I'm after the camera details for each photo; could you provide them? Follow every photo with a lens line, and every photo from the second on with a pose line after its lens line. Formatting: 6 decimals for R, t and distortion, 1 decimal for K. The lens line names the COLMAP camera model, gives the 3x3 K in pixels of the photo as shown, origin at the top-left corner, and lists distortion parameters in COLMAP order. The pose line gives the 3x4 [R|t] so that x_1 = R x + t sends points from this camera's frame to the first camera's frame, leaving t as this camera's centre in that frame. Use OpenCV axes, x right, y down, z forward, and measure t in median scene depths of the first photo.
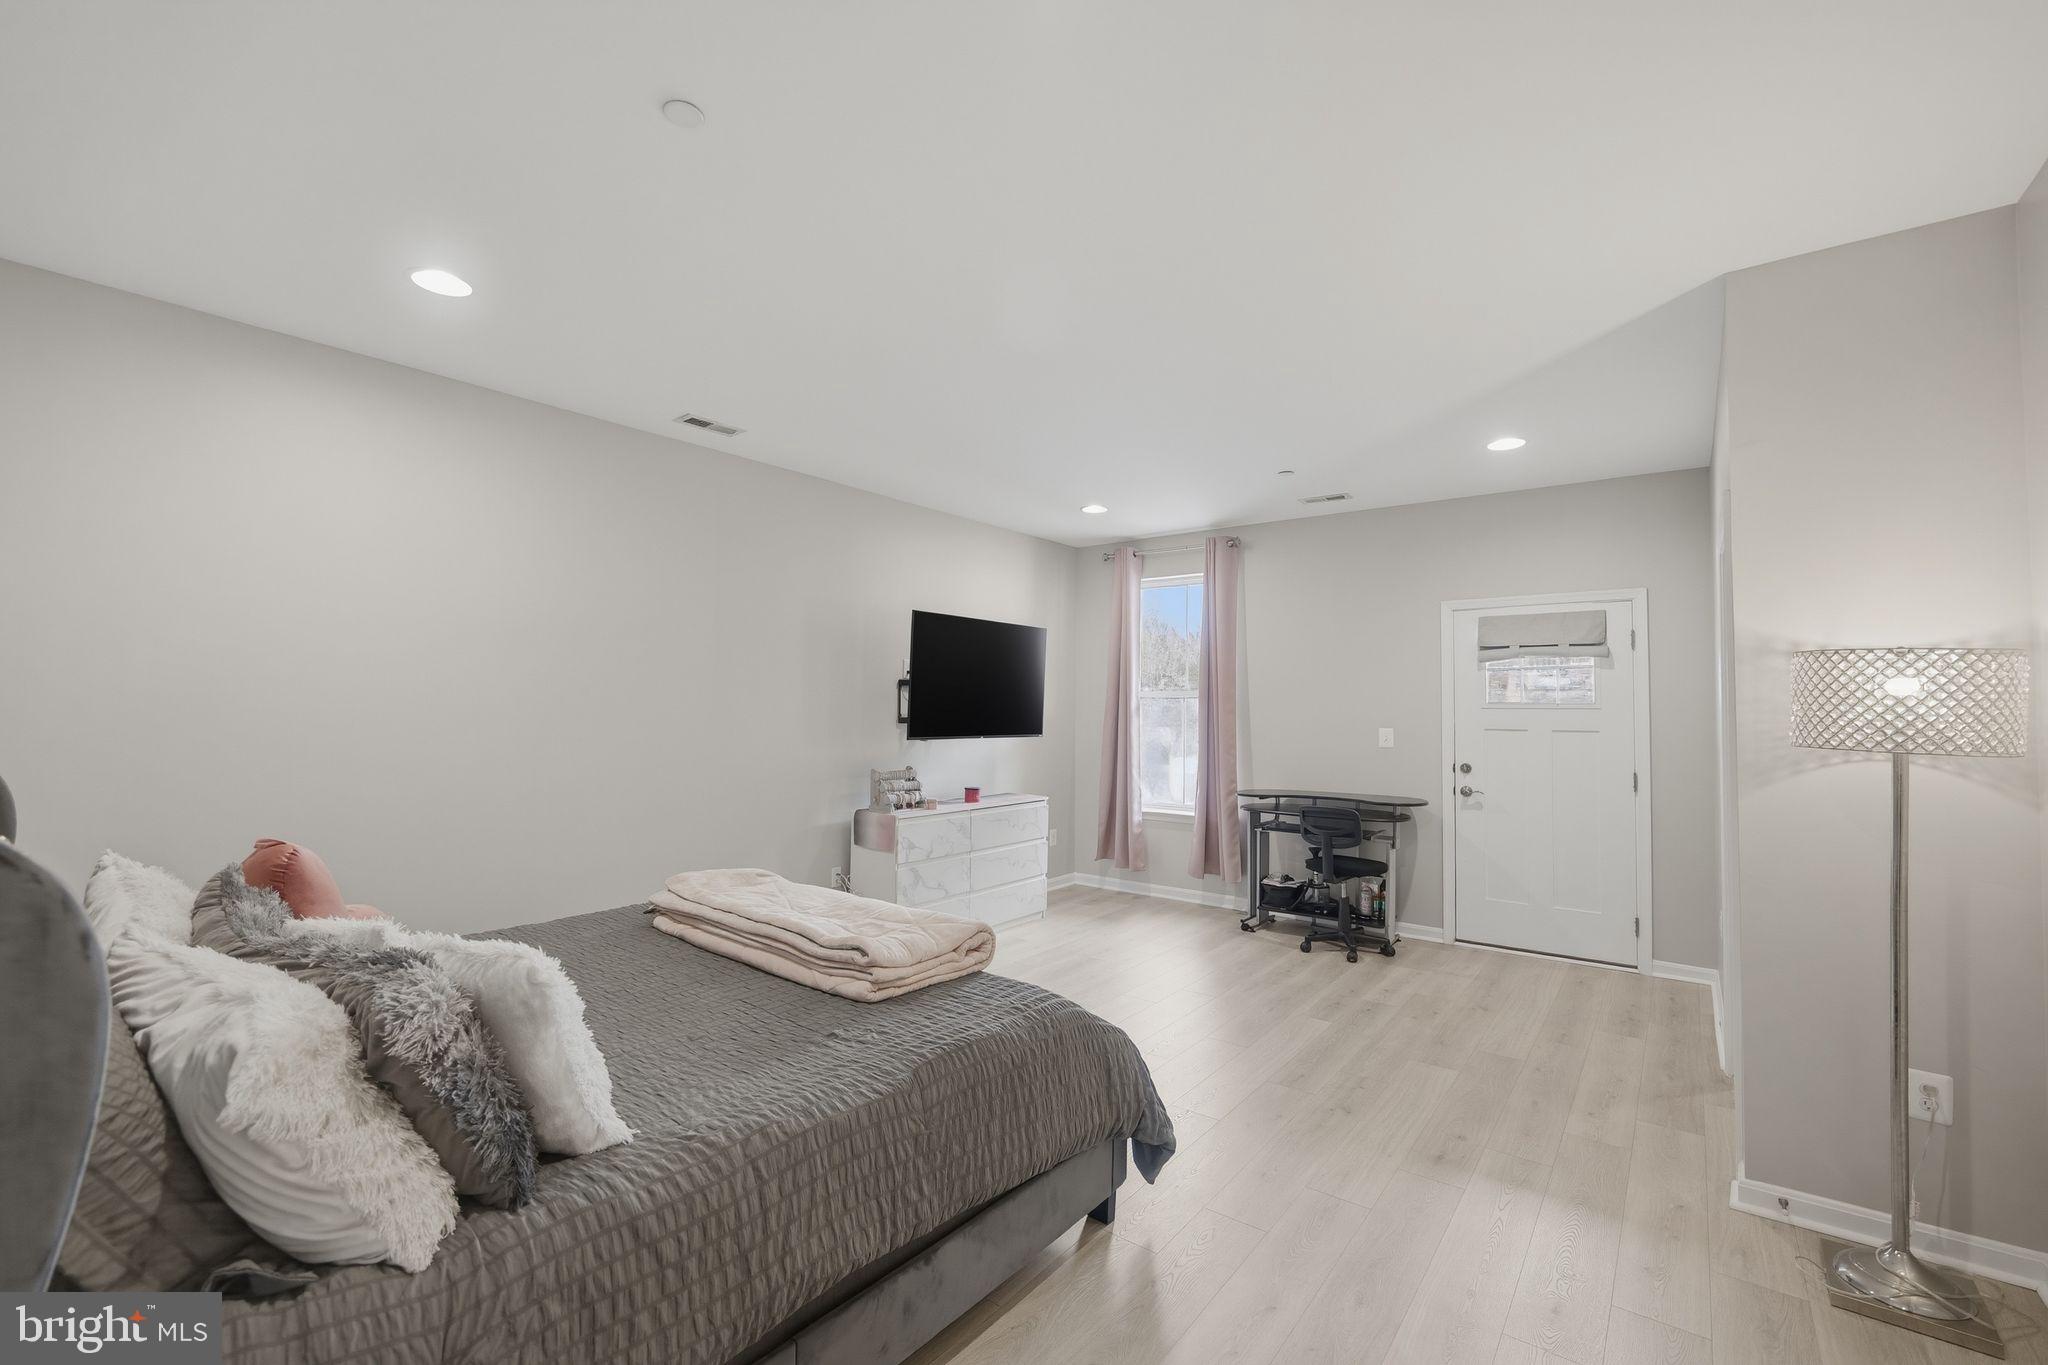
lens RADIAL K [[858.7, 0, 1018.5], [0, 858.7, 675.8], [0, 0, 1]] dist [-0.010837, 0.000119]
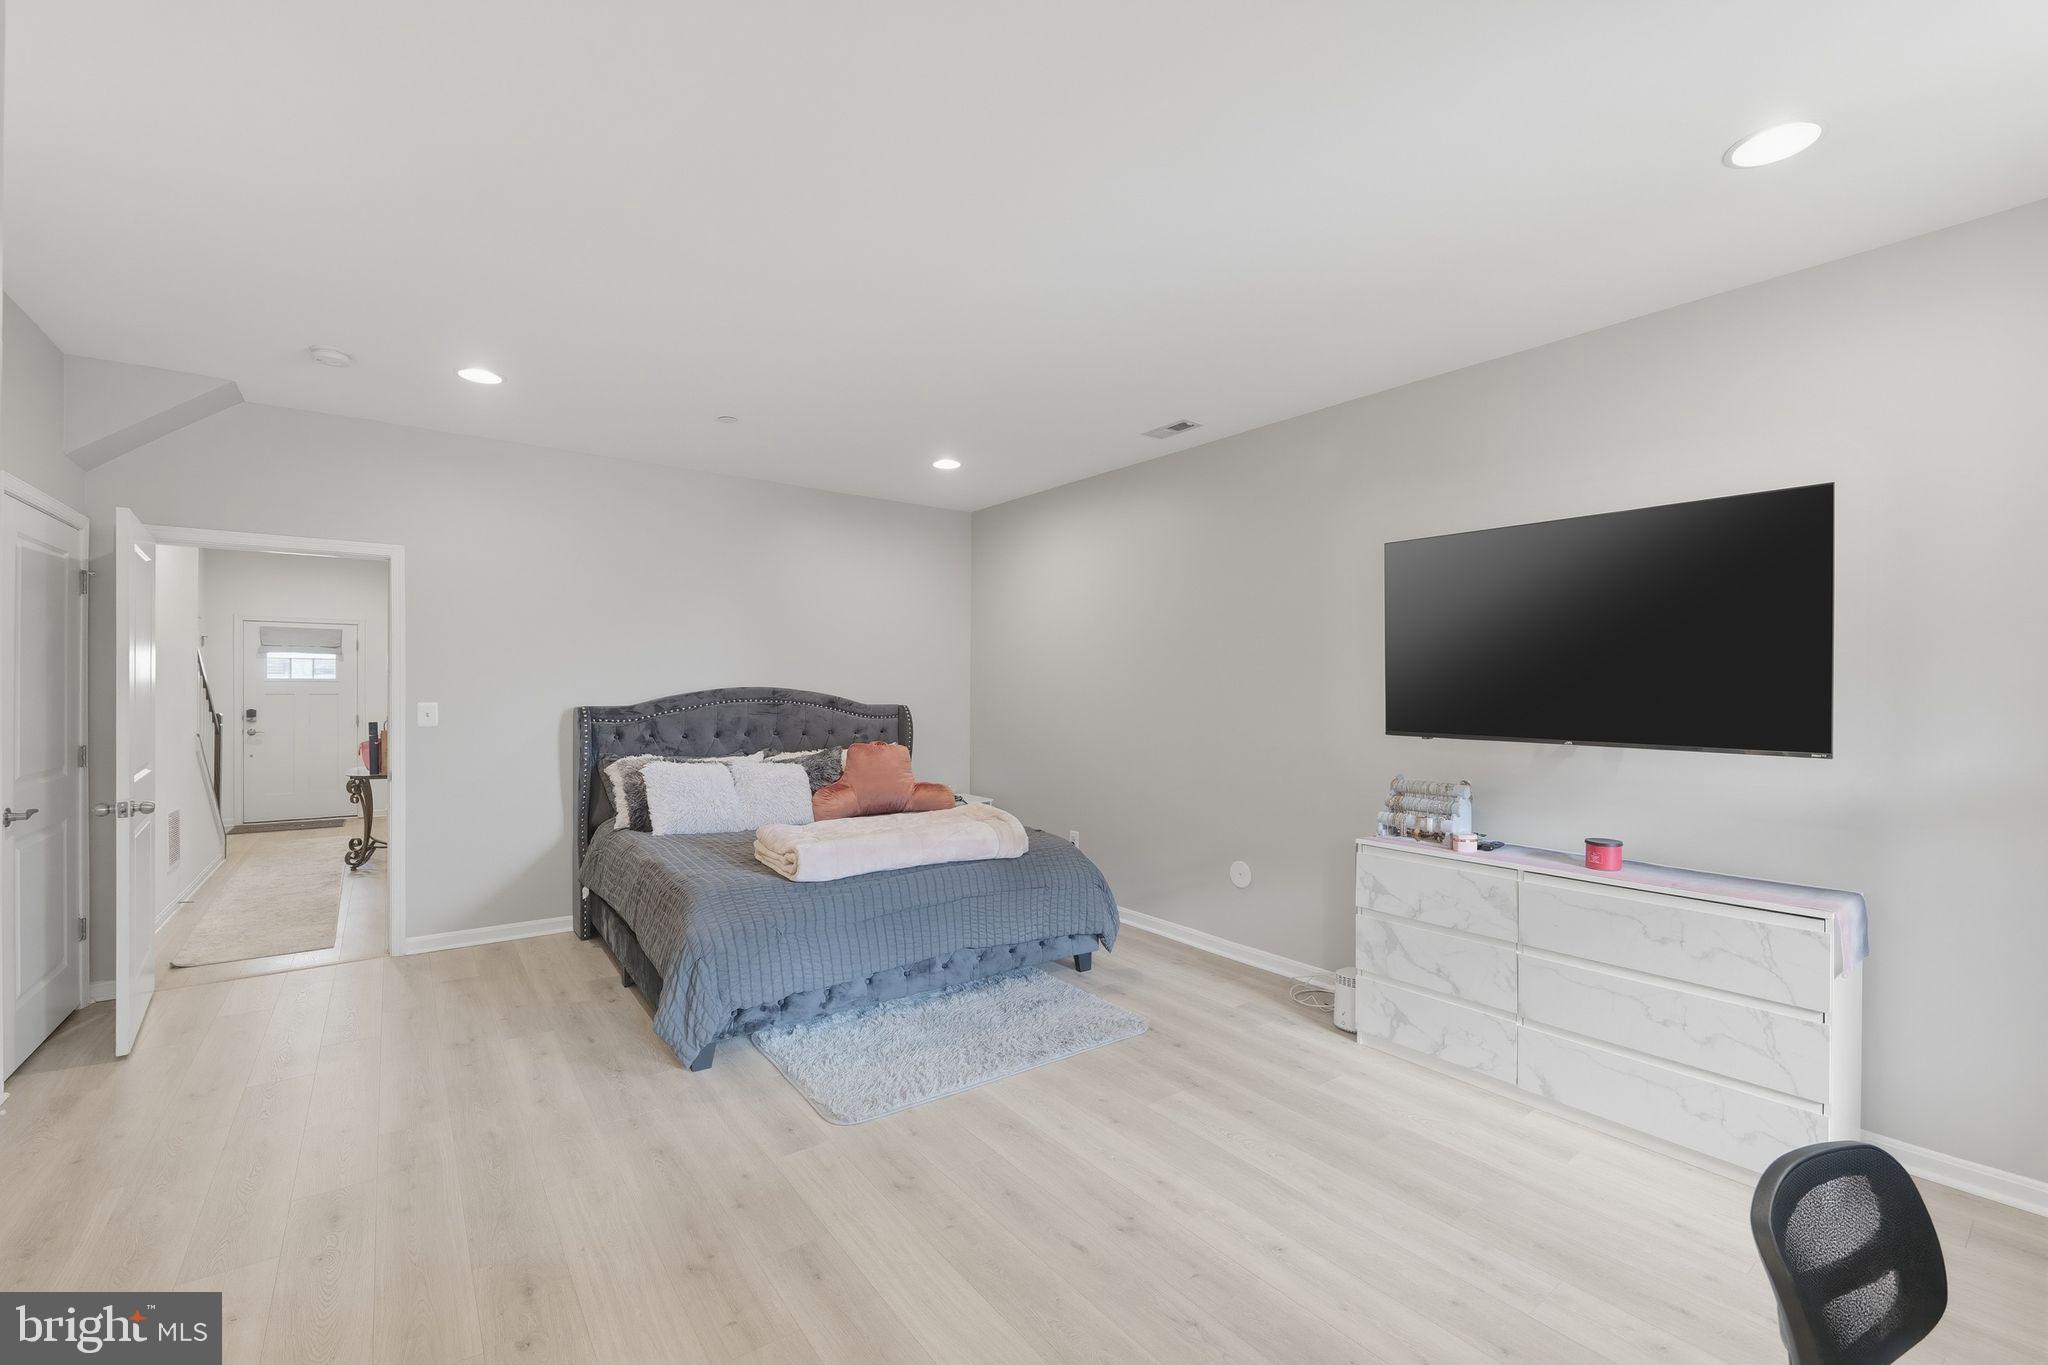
lens RADIAL K [[858.7, 0, 1023.0], [0, 858.7, 683.2], [0, 0, 1]] dist [-0.010837, 0.000119]
pose [[0.246753, -0.006965, 0.969053, -0.726851], [-0.030055, 0.999438, 0.014836, -0.030715], [-0.968612, -0.032785, 0.246405, -0.875949]]
